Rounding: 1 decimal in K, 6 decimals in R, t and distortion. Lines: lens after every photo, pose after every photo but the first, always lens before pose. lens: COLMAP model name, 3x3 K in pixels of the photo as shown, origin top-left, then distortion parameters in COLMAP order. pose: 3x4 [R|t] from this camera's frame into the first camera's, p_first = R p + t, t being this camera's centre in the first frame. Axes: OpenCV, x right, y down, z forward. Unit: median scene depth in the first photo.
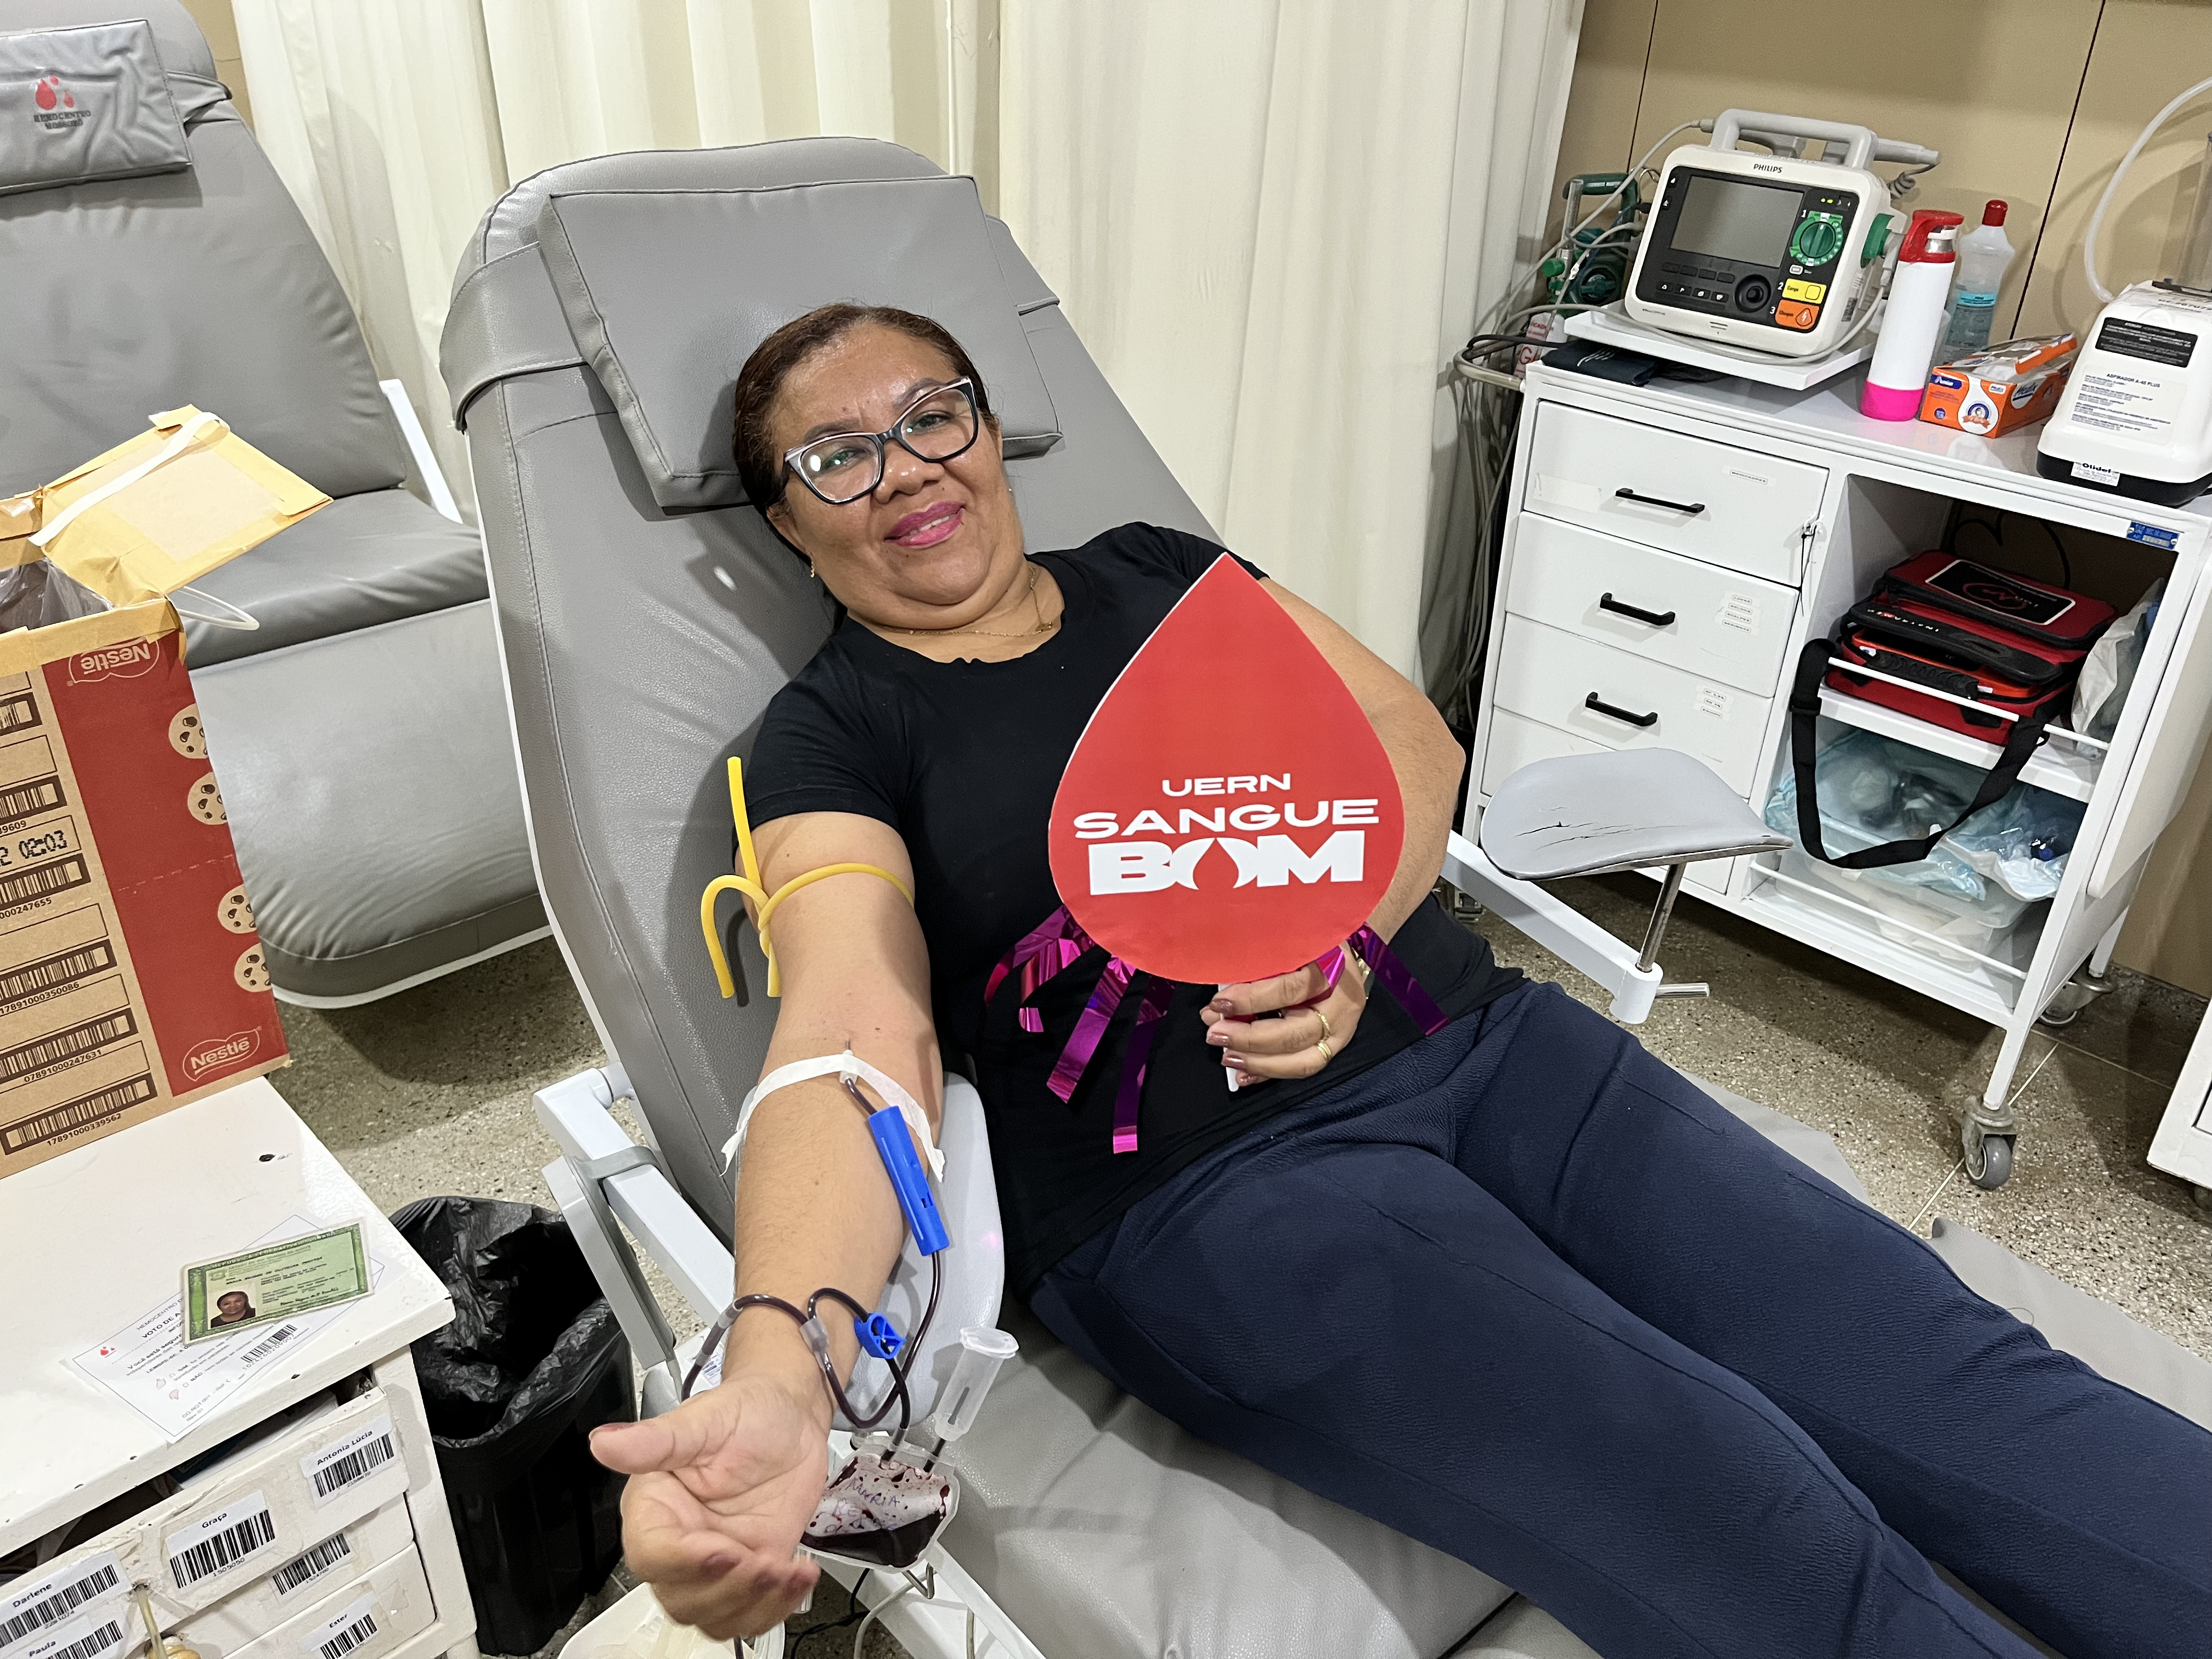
lens RADIAL K [[1685.4, 0, 1116.4], [0, 1685.4, 824.8], [0, 0, 1]] dist [0.053549, -0.084392]
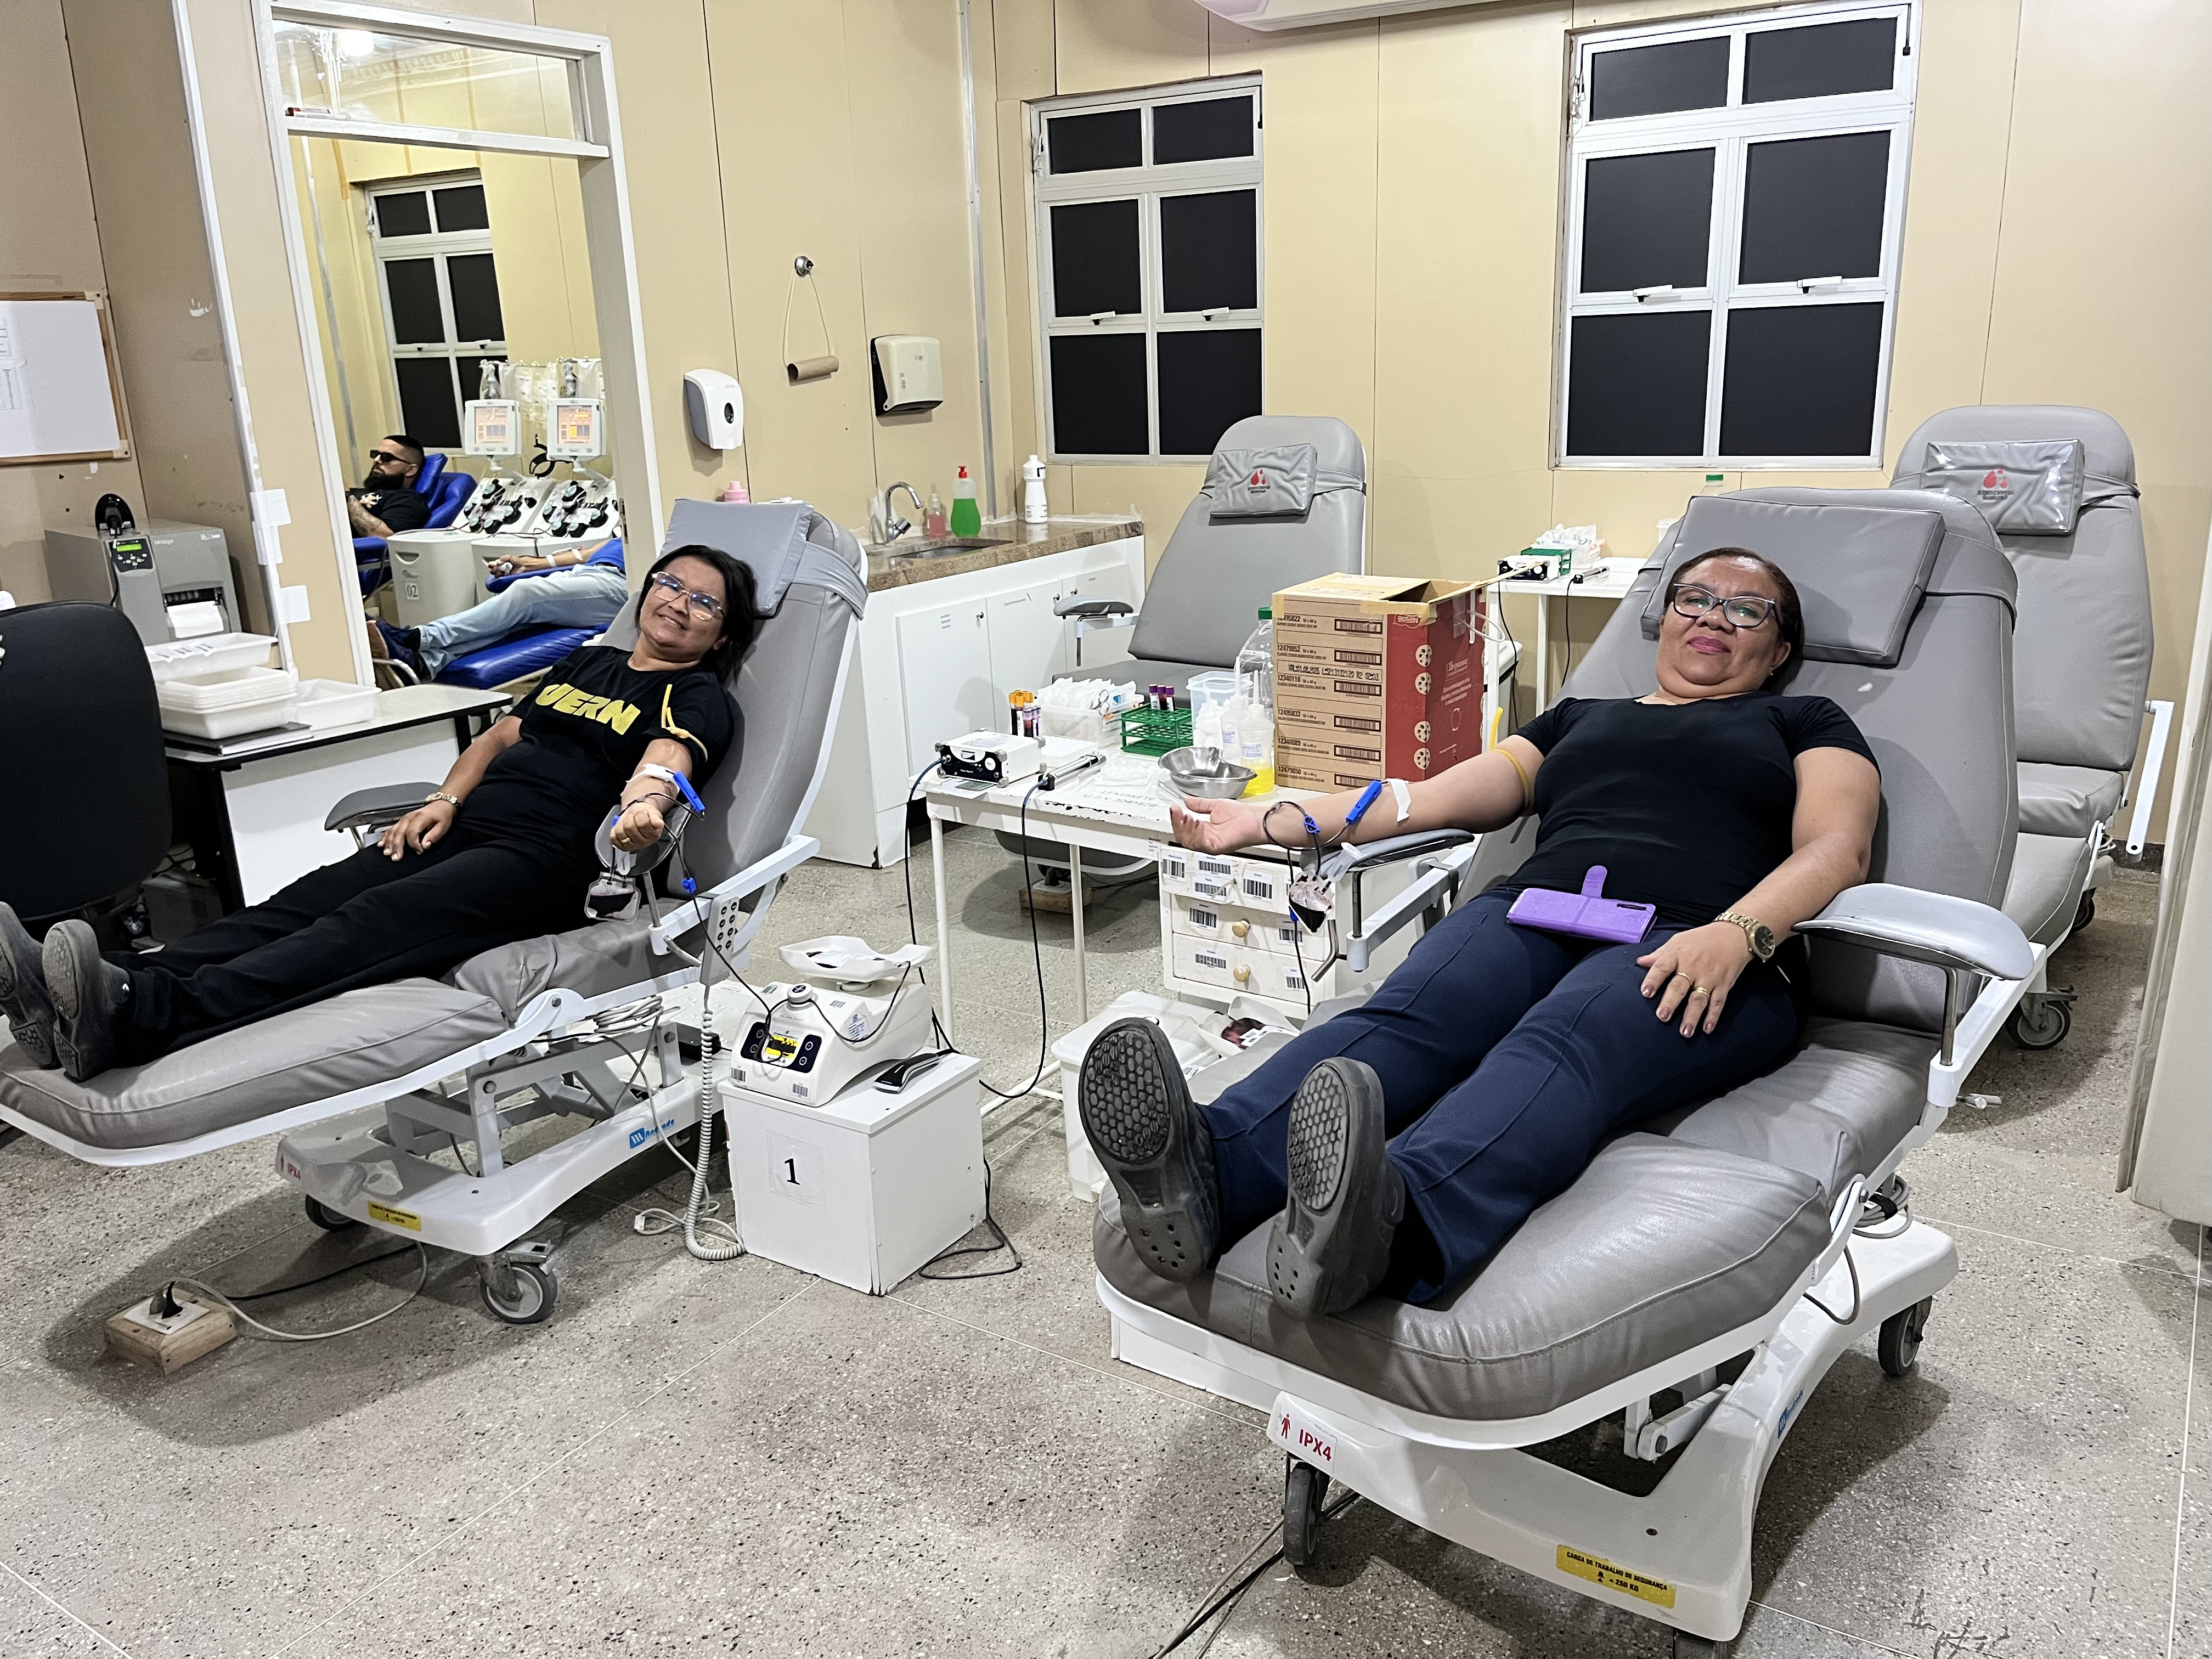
lens RADIAL K [[1688.5, 0, 1132.2], [0, 1688.5, 824.3], [0, 0, 1]] dist [0.073021, -0.091775]
pose [[0.197005, 0.236334, -0.951491, 1.453511], [-0.458118, 0.880231, 0.123781, 0.044330], [0.866786, 0.411509, 0.281679, -0.037665]]
